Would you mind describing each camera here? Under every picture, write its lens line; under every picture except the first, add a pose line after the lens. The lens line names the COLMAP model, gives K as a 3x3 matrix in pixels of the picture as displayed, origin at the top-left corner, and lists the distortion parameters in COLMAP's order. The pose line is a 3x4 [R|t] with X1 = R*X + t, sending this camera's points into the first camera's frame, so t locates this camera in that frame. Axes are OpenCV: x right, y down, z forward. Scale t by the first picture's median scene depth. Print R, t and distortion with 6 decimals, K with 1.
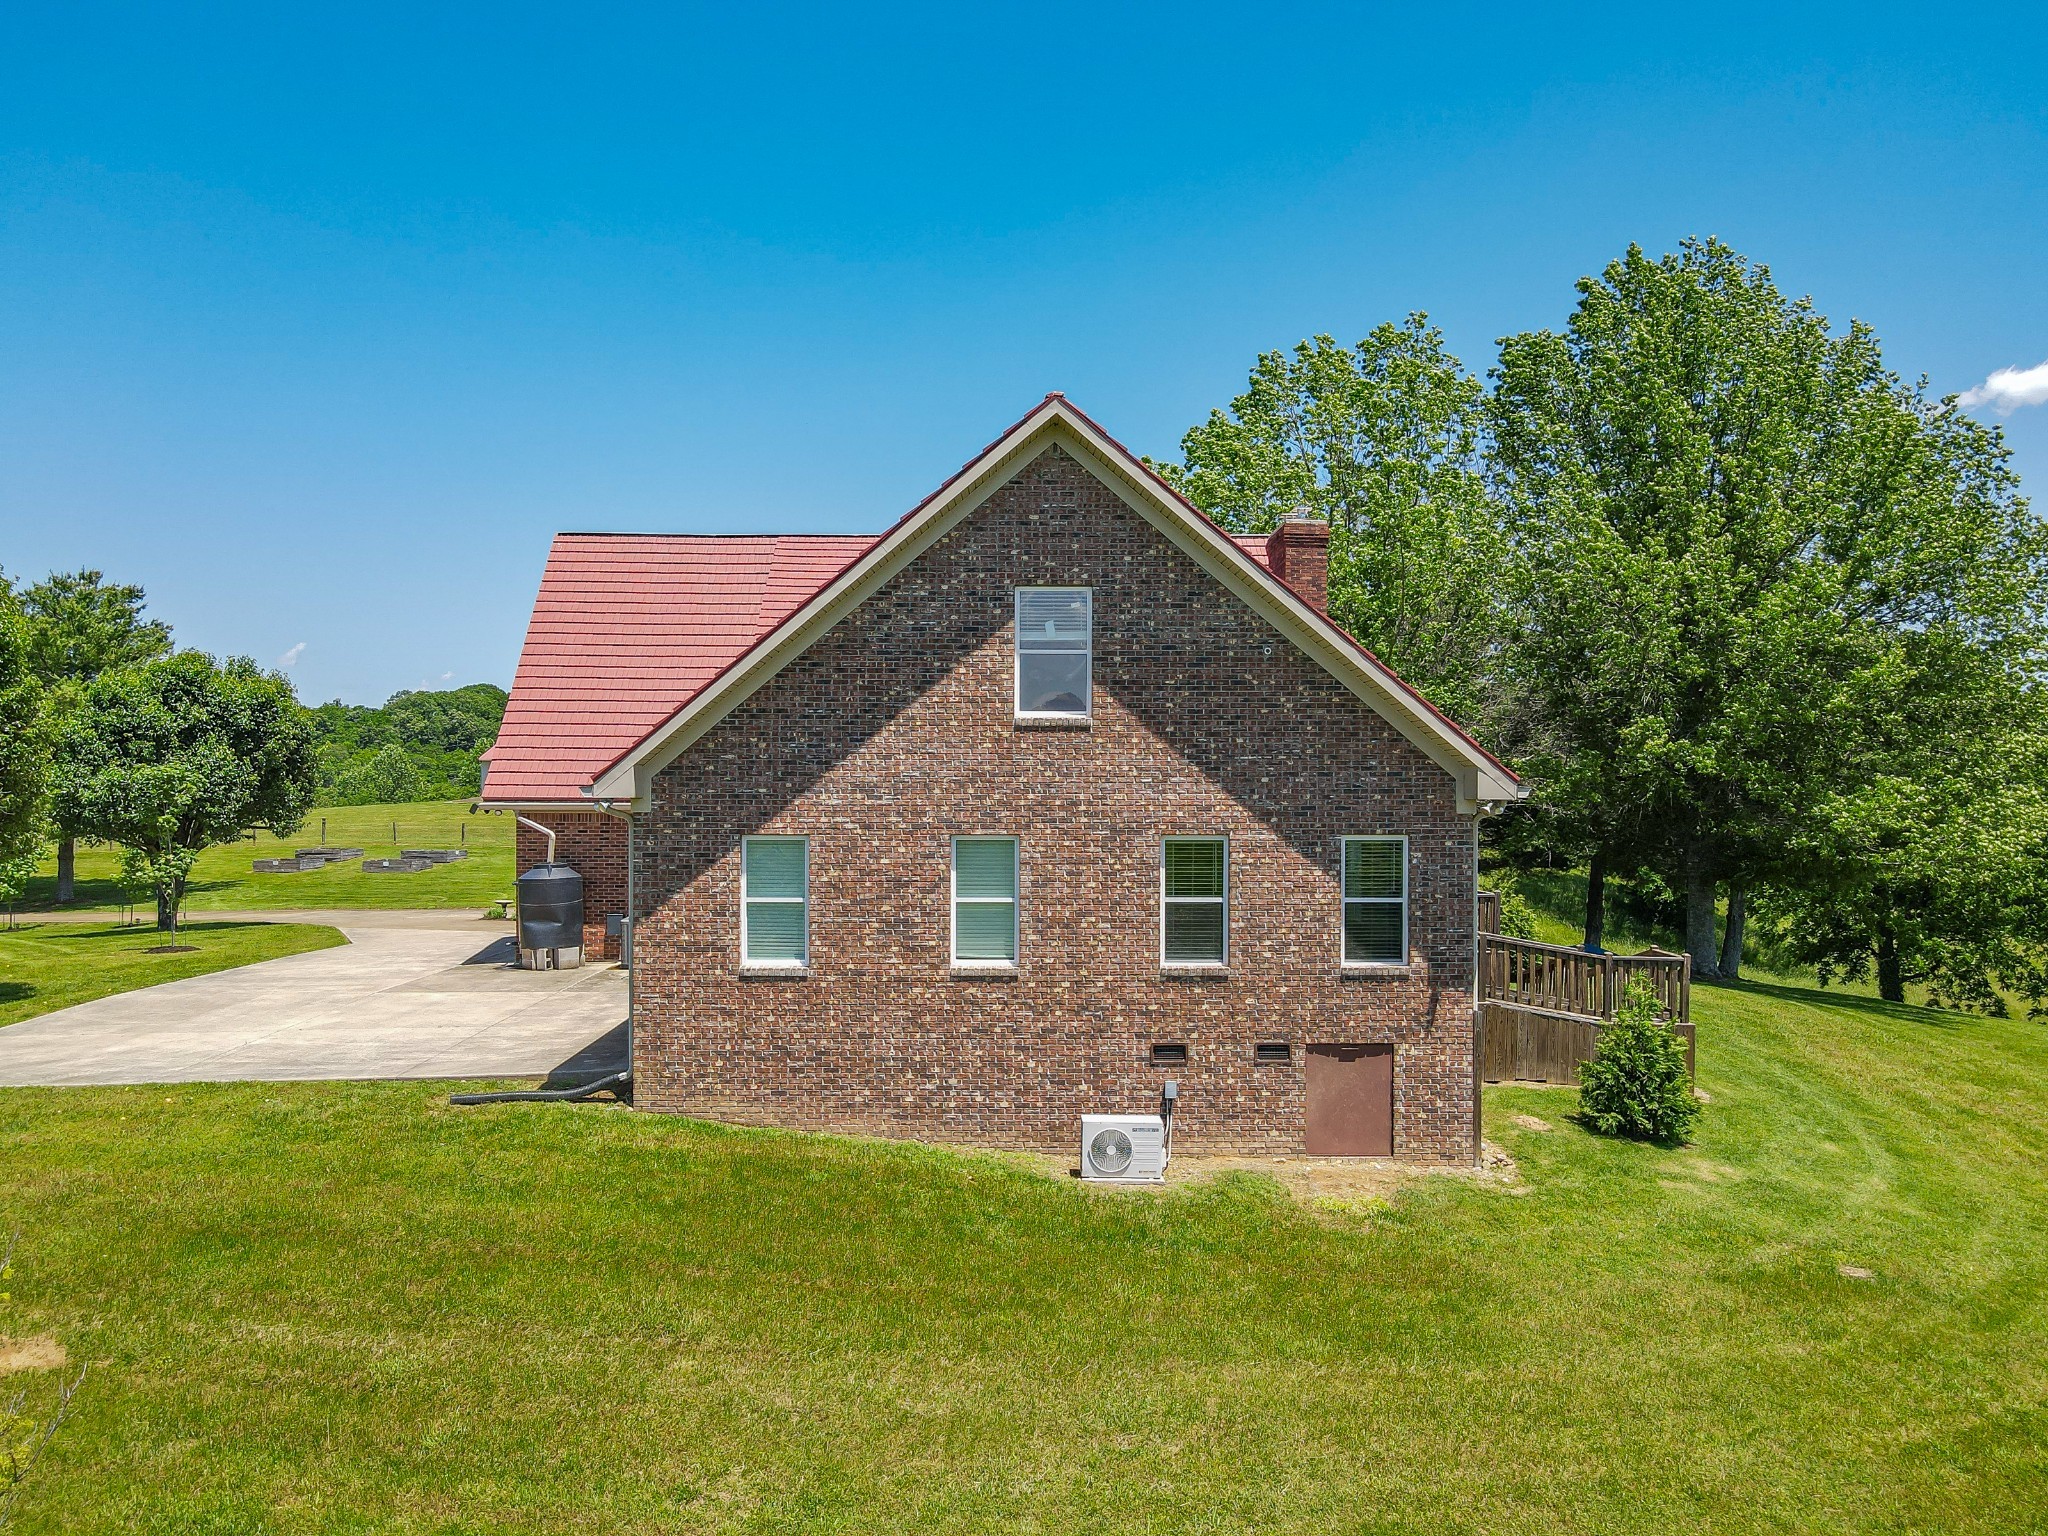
lens RADIAL K [[1429.1, 0, 1023.3], [0, 1429.1, 761.9], [0, 0, 1]] dist [0.009783, 0.005833]
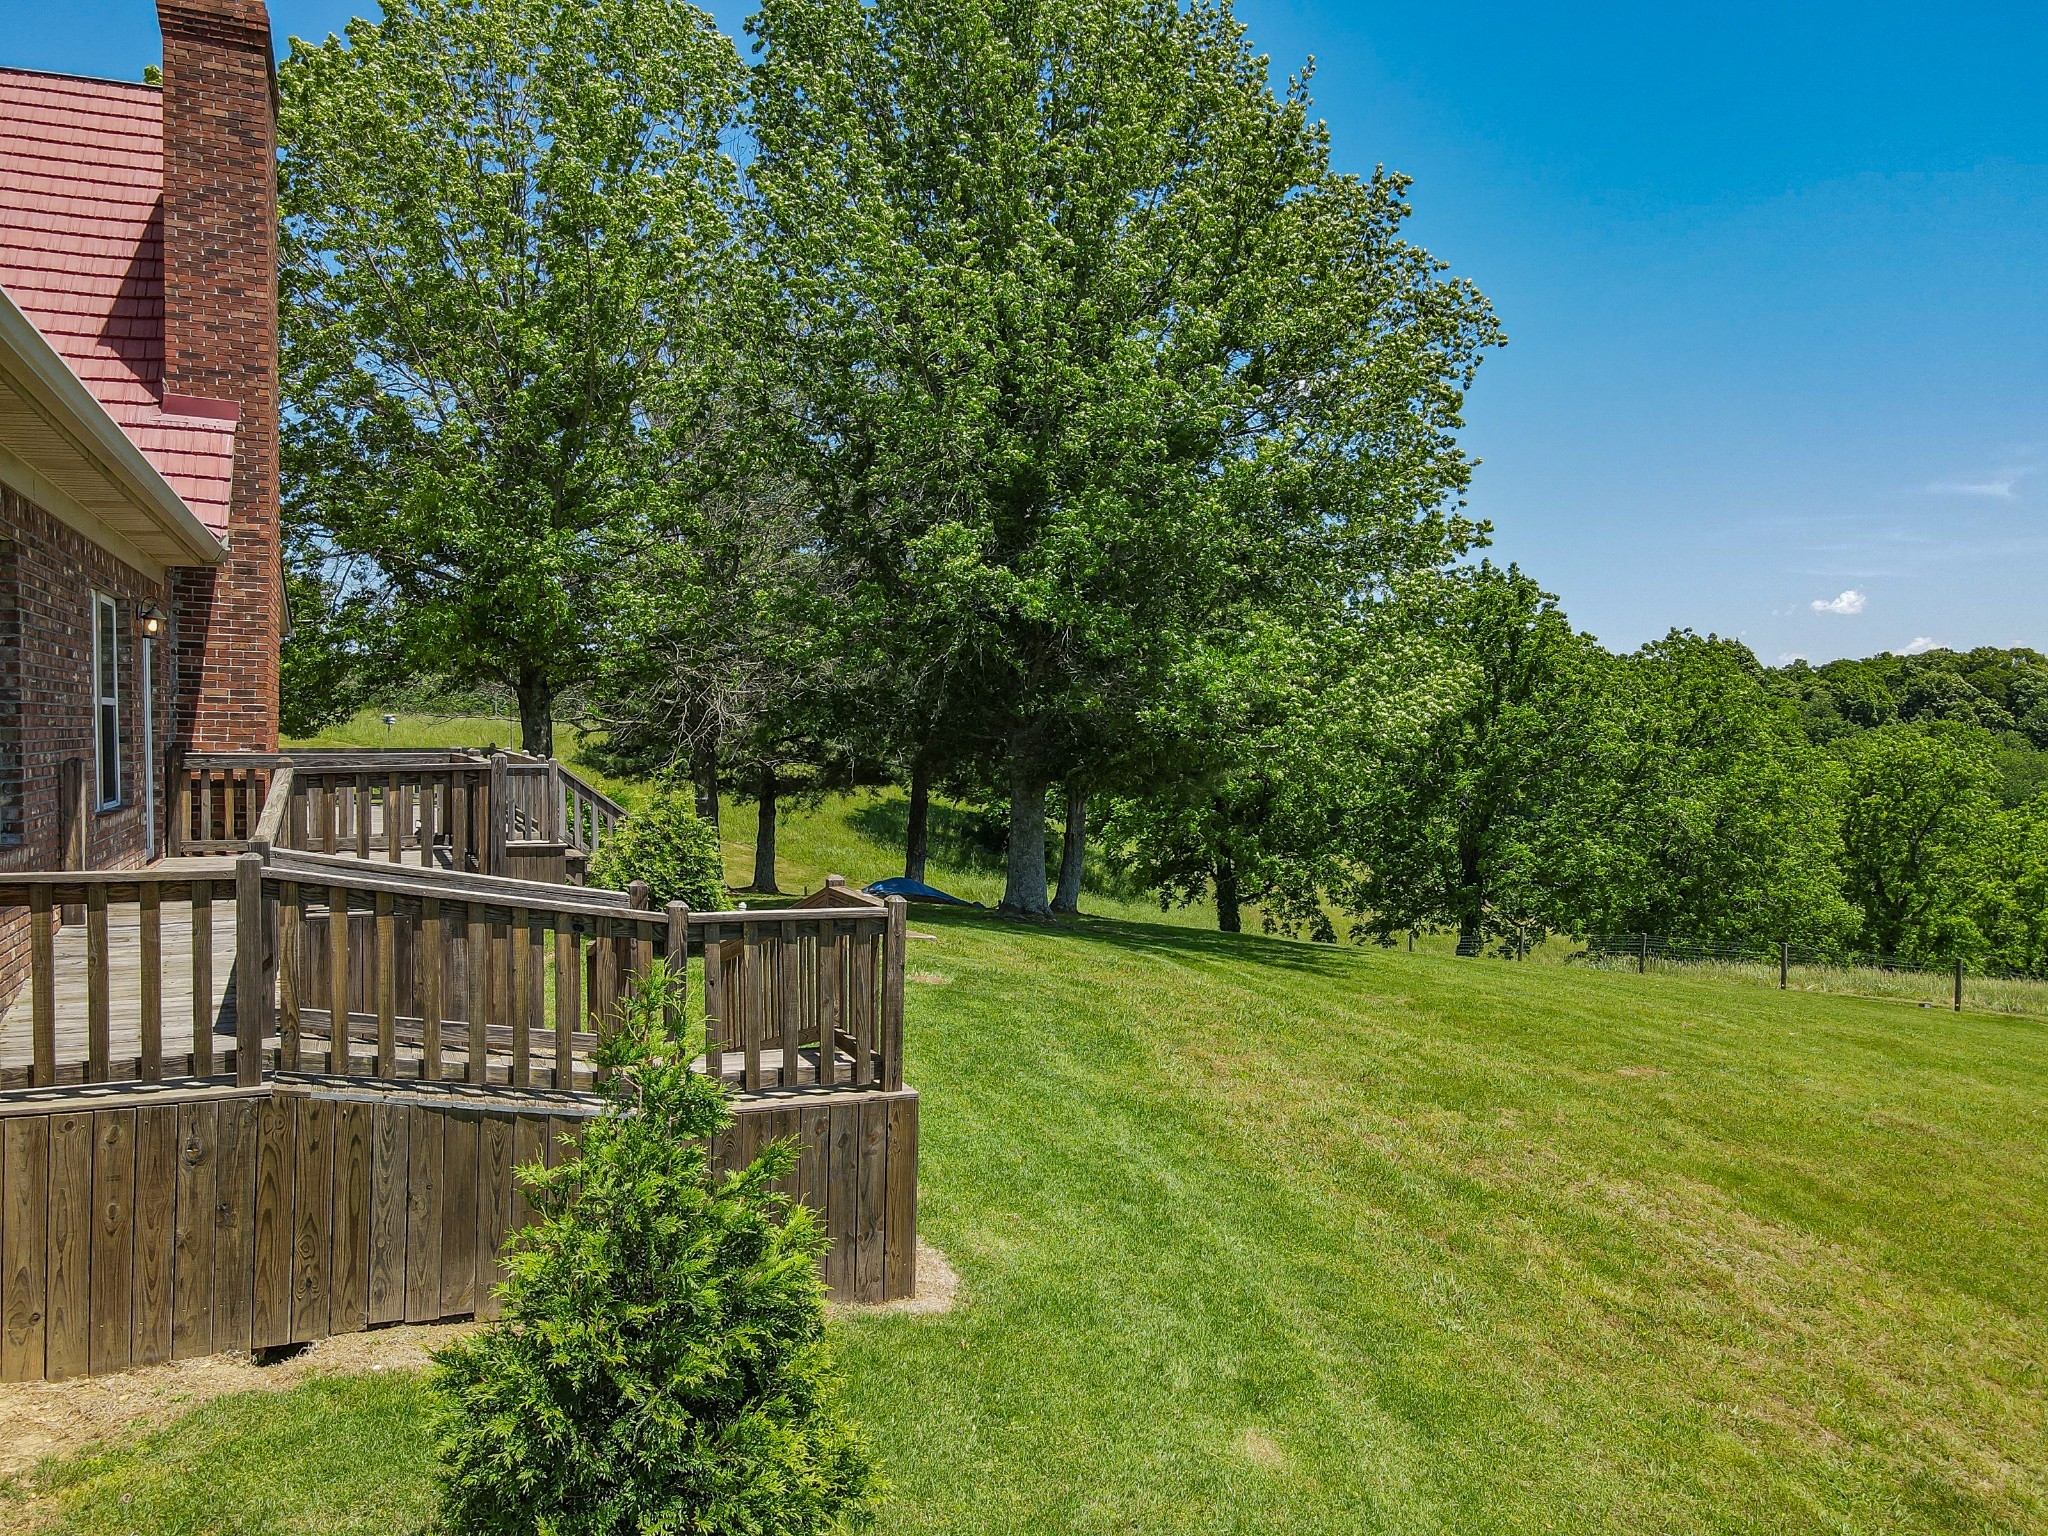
lens RADIAL K [[1506.6, 0, 1022.9], [0, 1506.6, 765.0], [0, 0, 1]] dist [-0.003926, 0.027240]
pose [[0.914043, -0.011149, 0.405465, 0.185754], [-0.006905, 0.999050, 0.043036, 0.046790], [-0.405559, -0.042137, 0.913097, 0.354470]]
